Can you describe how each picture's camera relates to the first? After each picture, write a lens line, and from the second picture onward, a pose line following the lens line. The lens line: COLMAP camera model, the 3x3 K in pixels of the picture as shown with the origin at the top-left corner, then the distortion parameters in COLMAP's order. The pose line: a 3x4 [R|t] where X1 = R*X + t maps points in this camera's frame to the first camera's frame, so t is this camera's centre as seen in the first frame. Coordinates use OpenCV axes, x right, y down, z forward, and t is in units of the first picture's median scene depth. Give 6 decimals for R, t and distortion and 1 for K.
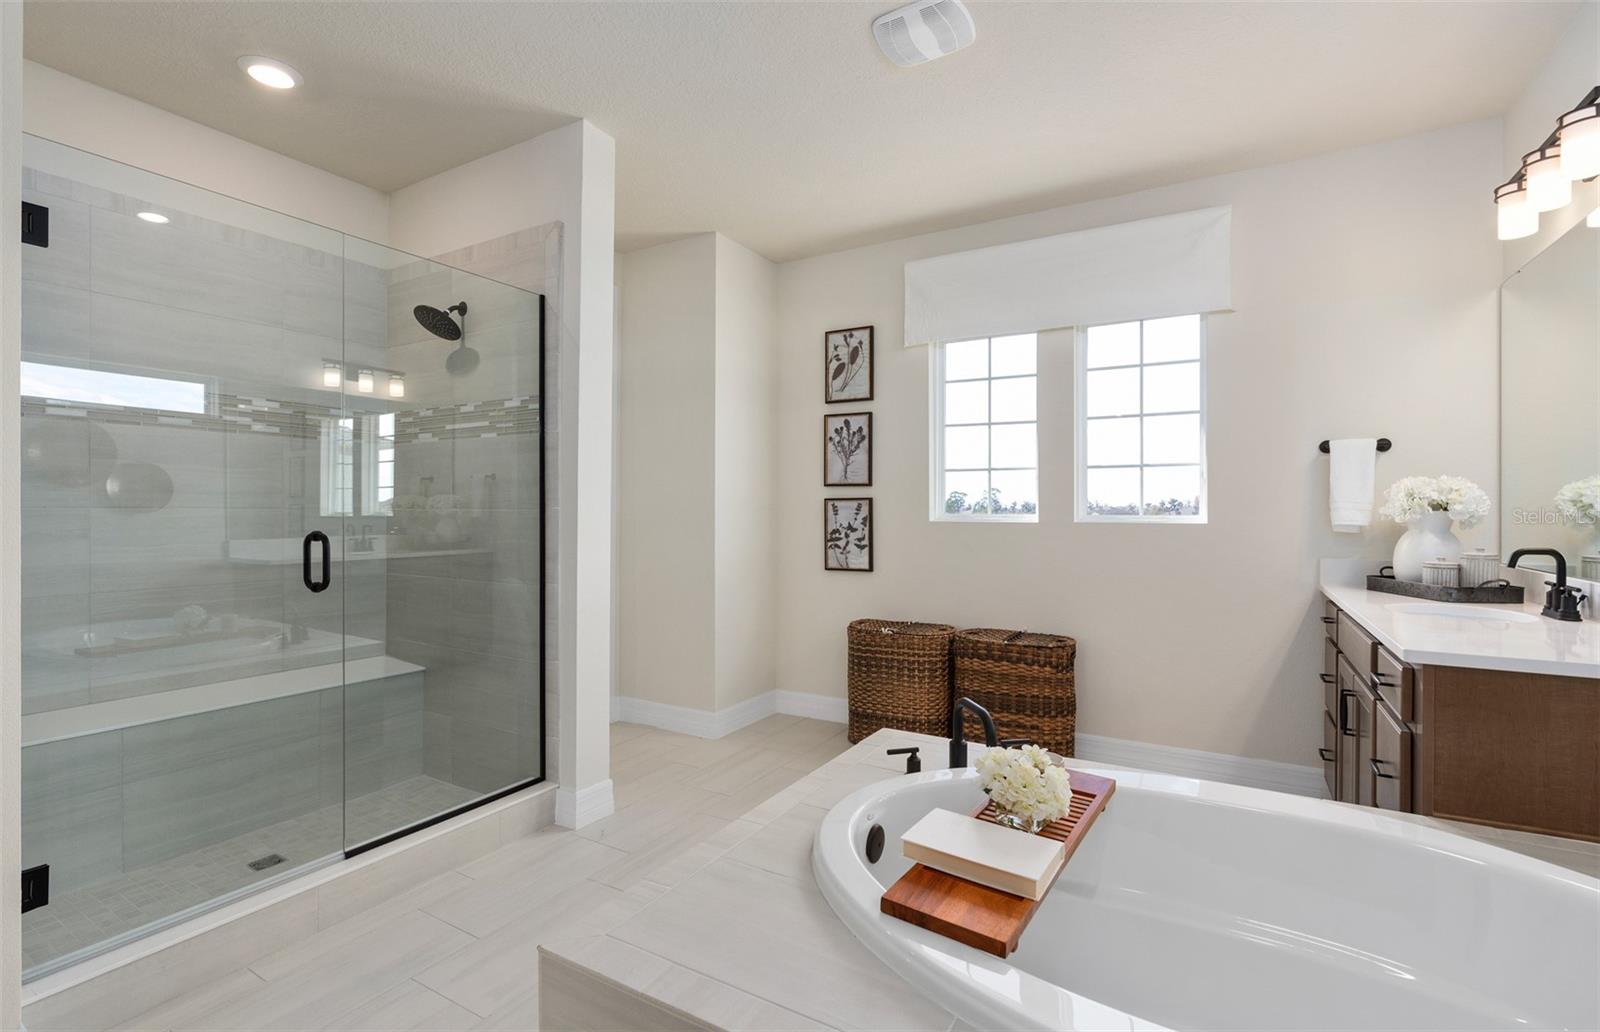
lens RADIAL K [[722.8, 0, 805.9], [0, 722.8, 512.2], [0, 0, 1]] dist [-0.005725, 0.000829]
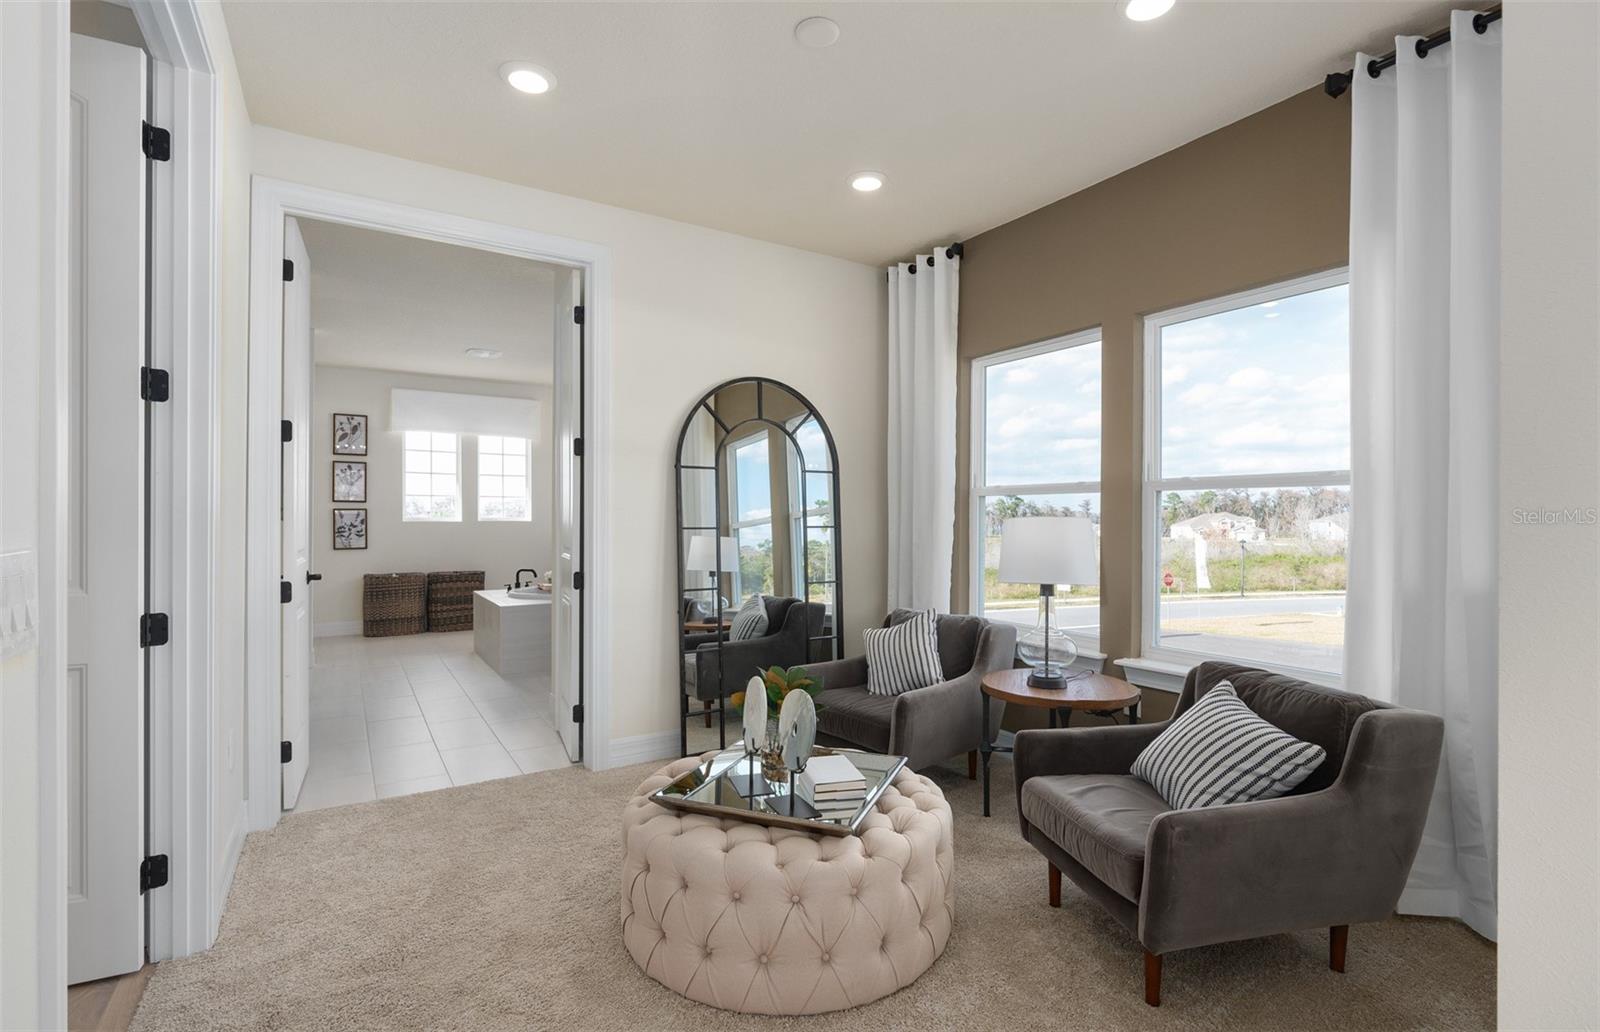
lens RADIAL K [[722.8, 0, 804.7], [0, 722.8, 519.4], [0, 0, 1]] dist [-0.005725, 0.000829]
pose [[0.462529, 0.001014, 0.886604, -1.115318], [0.005016, 0.999980, -0.003761, 0.021582], [-0.886590, 0.006186, 0.462515, -0.915919]]
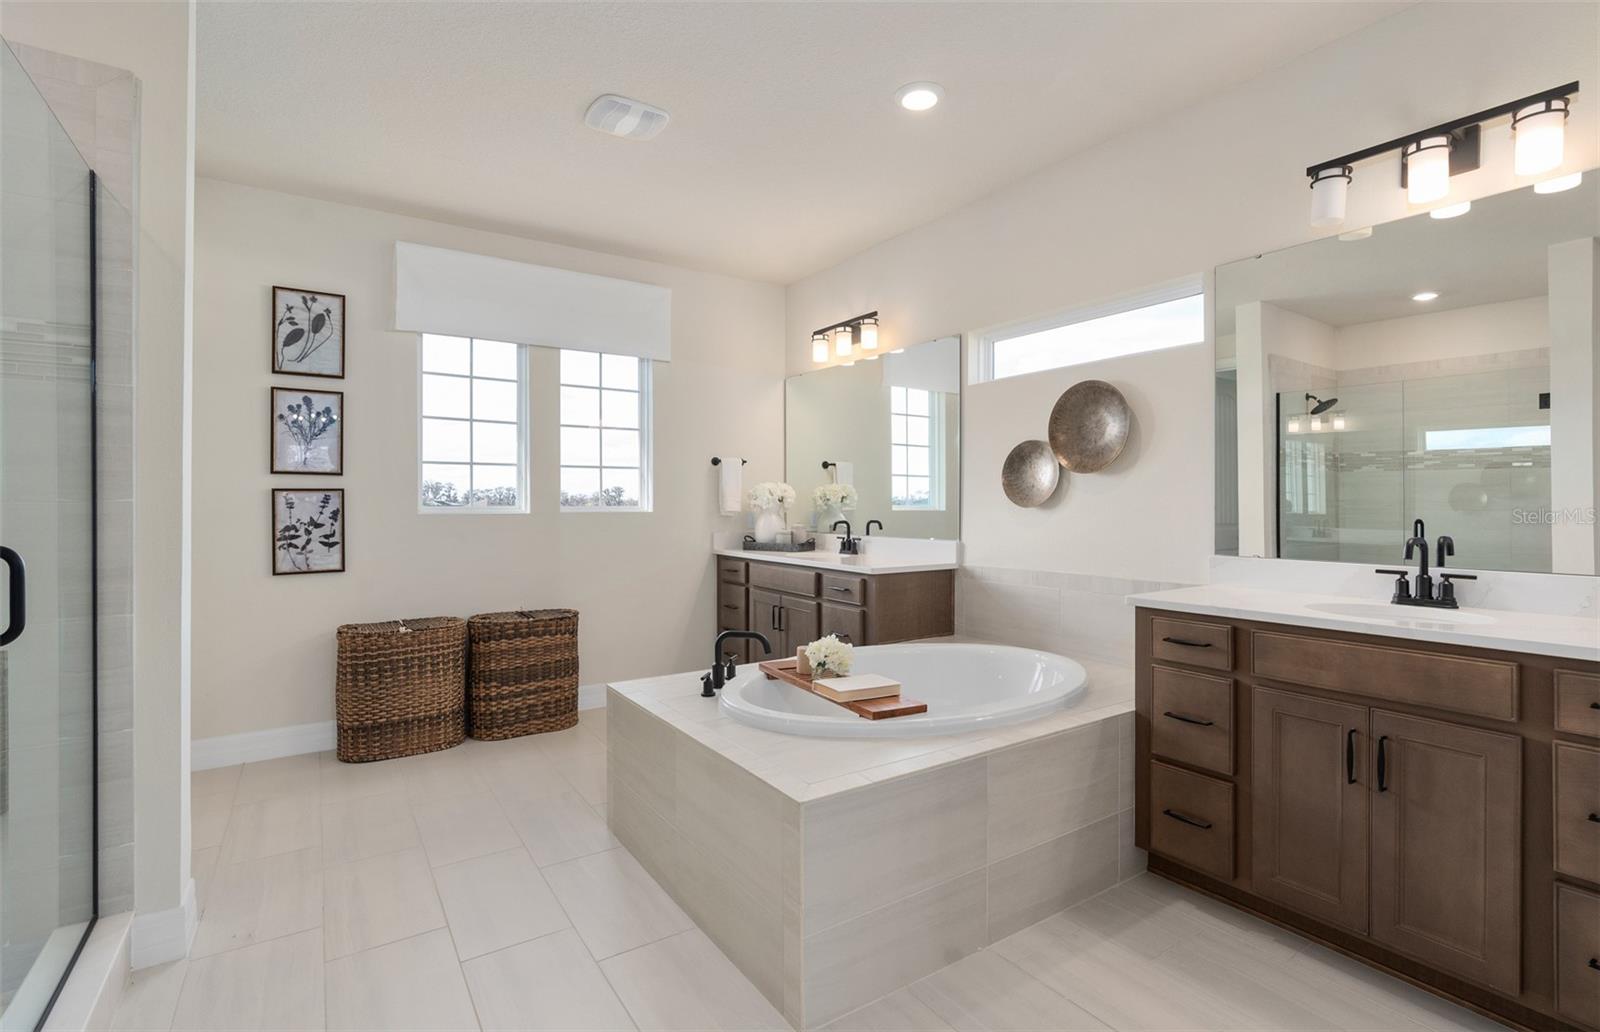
lens RADIAL K [[722.8, 0, 804.9], [0, 722.8, 501.2], [0, 0, 1]] dist [-0.005725, 0.000829]
pose [[0.445411, -0.000485, 0.895326, -0.492295], [0.004547, 0.999988, -0.001721, -0.000410], [-0.895315, 0.004838, 0.445408, 0.104905]]
